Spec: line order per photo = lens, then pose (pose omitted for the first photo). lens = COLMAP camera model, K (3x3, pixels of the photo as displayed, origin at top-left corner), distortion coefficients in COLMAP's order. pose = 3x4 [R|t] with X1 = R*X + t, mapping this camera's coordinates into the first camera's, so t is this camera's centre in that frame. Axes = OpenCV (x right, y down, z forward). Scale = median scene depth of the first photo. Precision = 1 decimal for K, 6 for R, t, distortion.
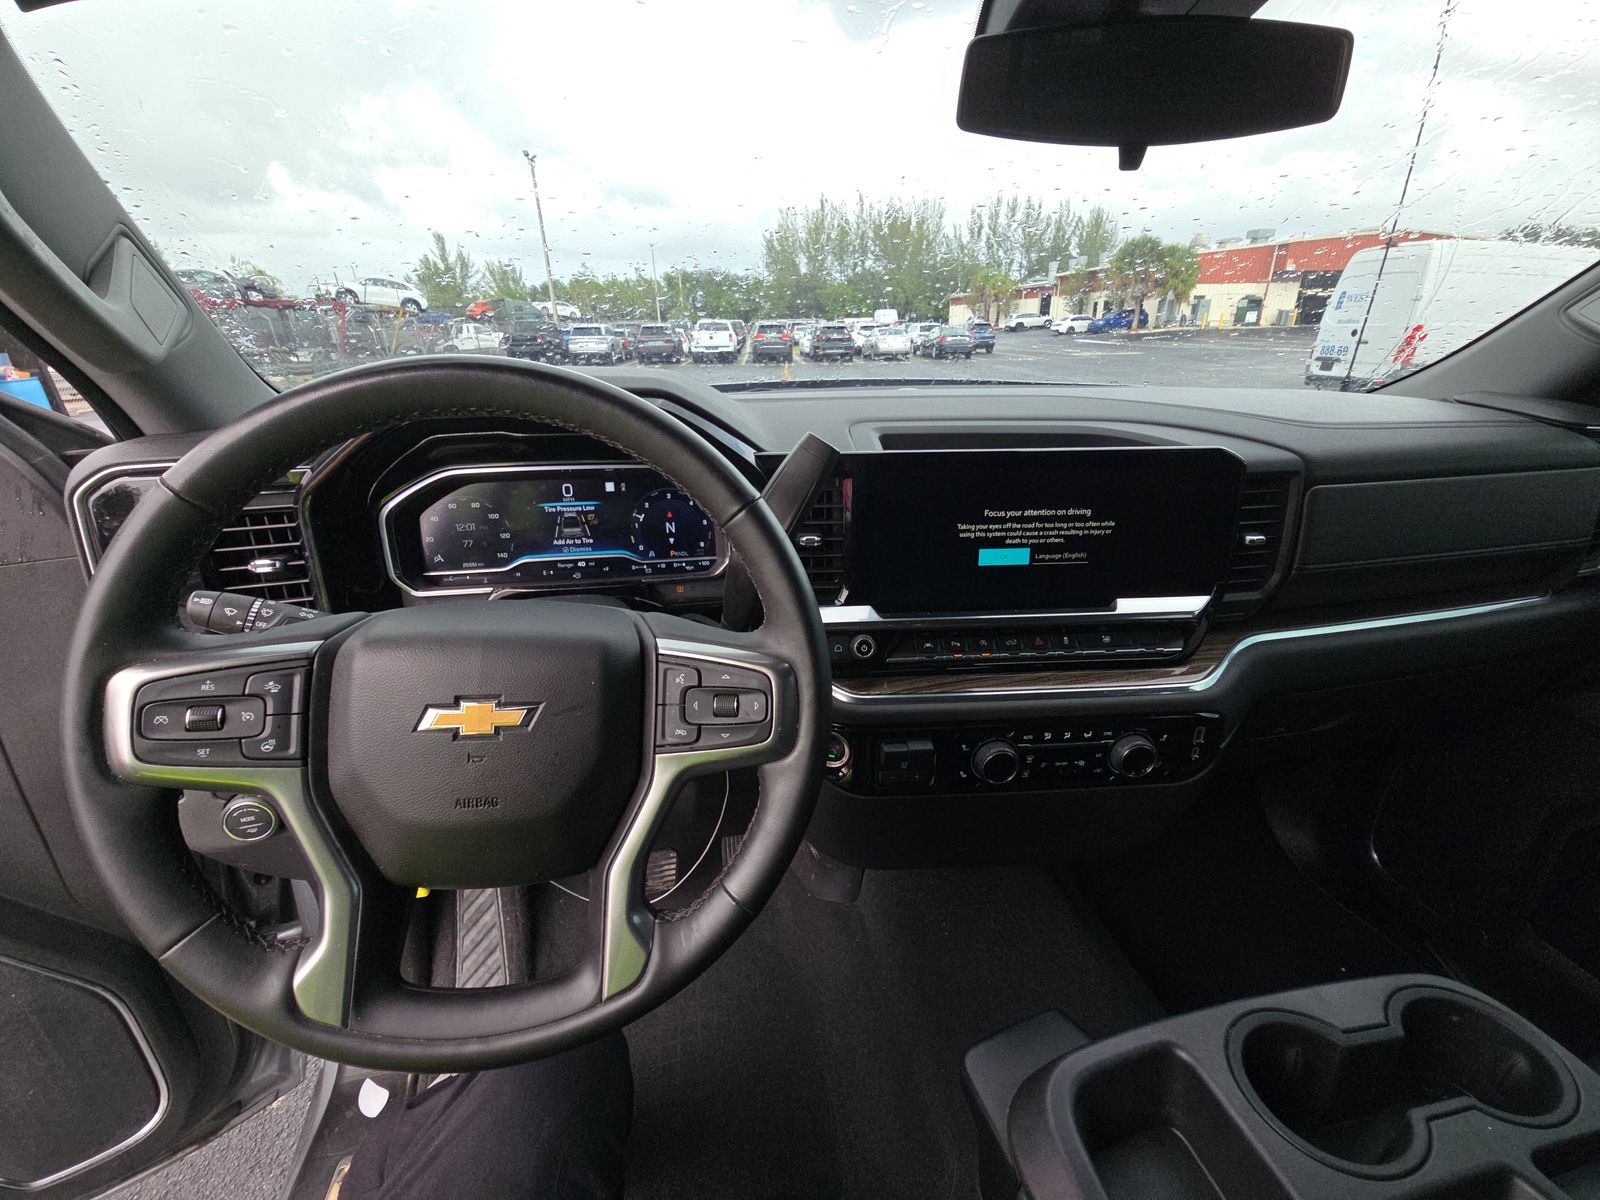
lens RADIAL K [[647.2, 0, 807.6], [0, 647.2, 600.9], [0, 0, 1]] dist [0.013193, -0.008429]
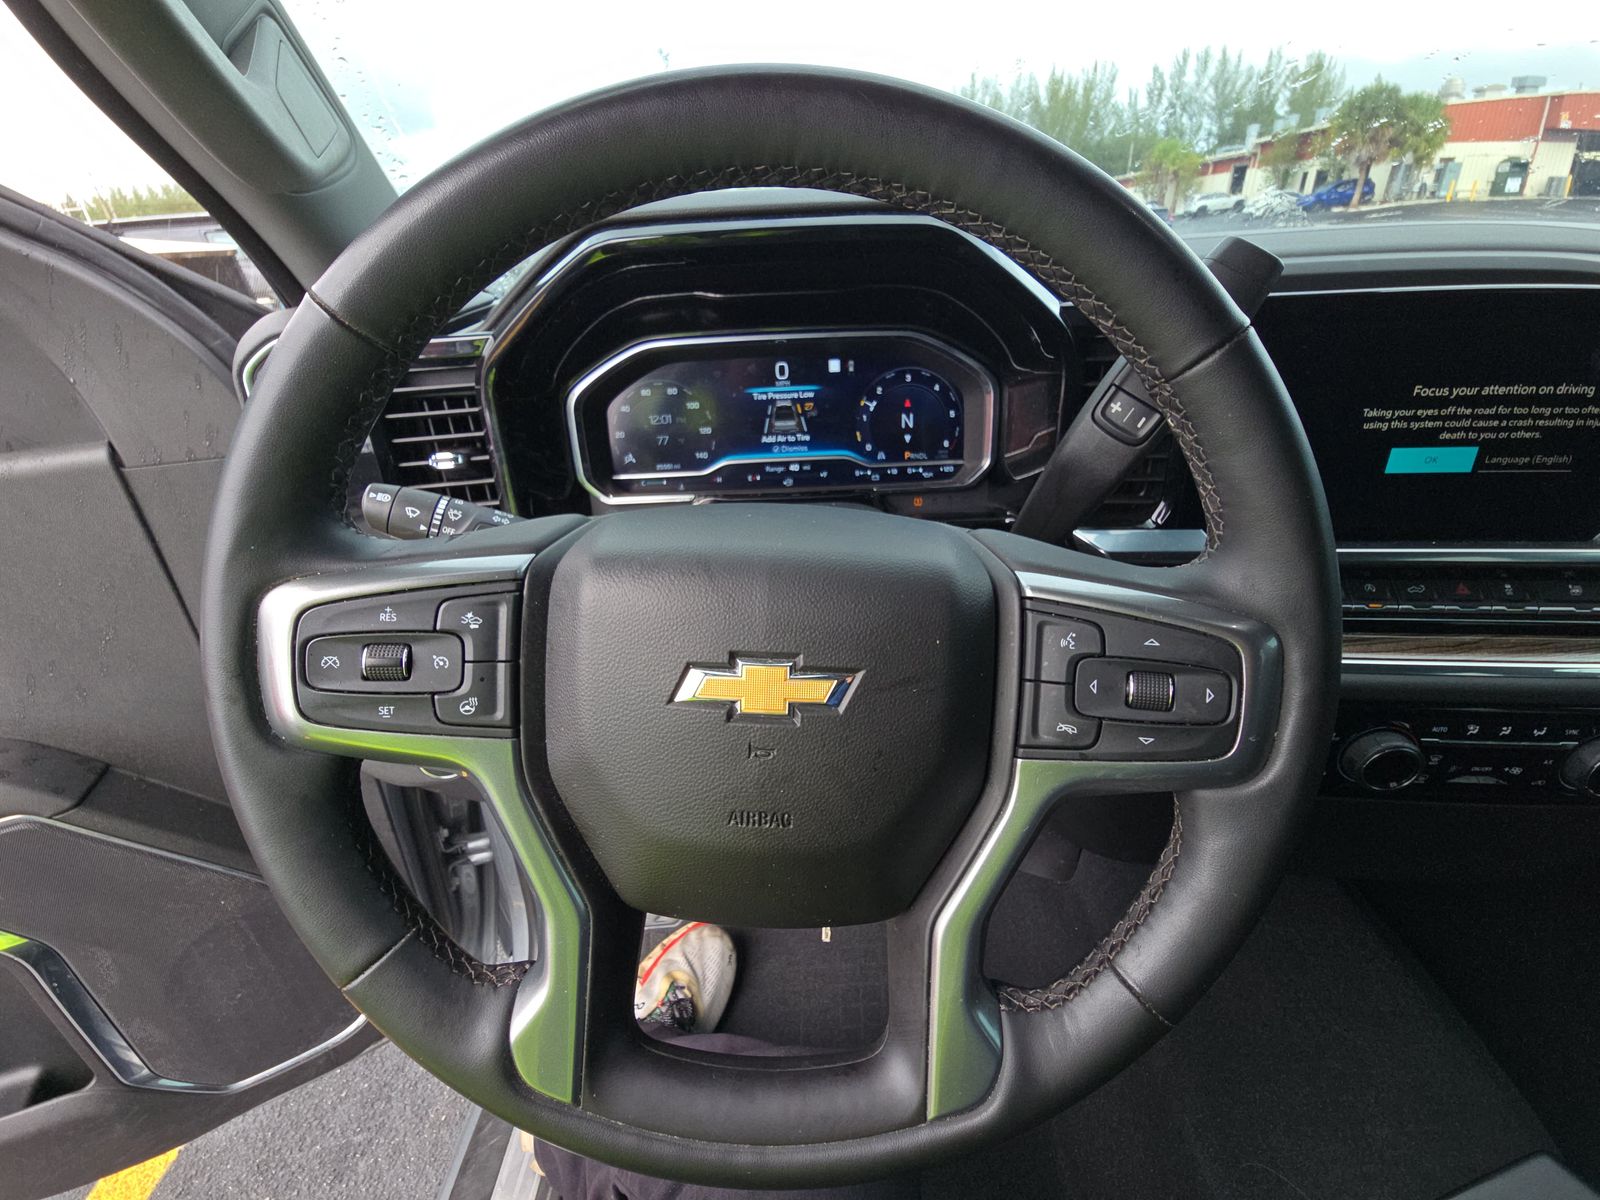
lens RADIAL K [[652.9, 0, 807.7], [0, 652.9, 596.9], [0, 0, 1]] dist [0.026602, -0.018247]
pose [[0.982016, 0.045736, -0.183174, -0.217151], [-0.025349, 0.993370, 0.112134, 0.012606], [0.187088, -0.105474, 0.976664, 0.245020]]
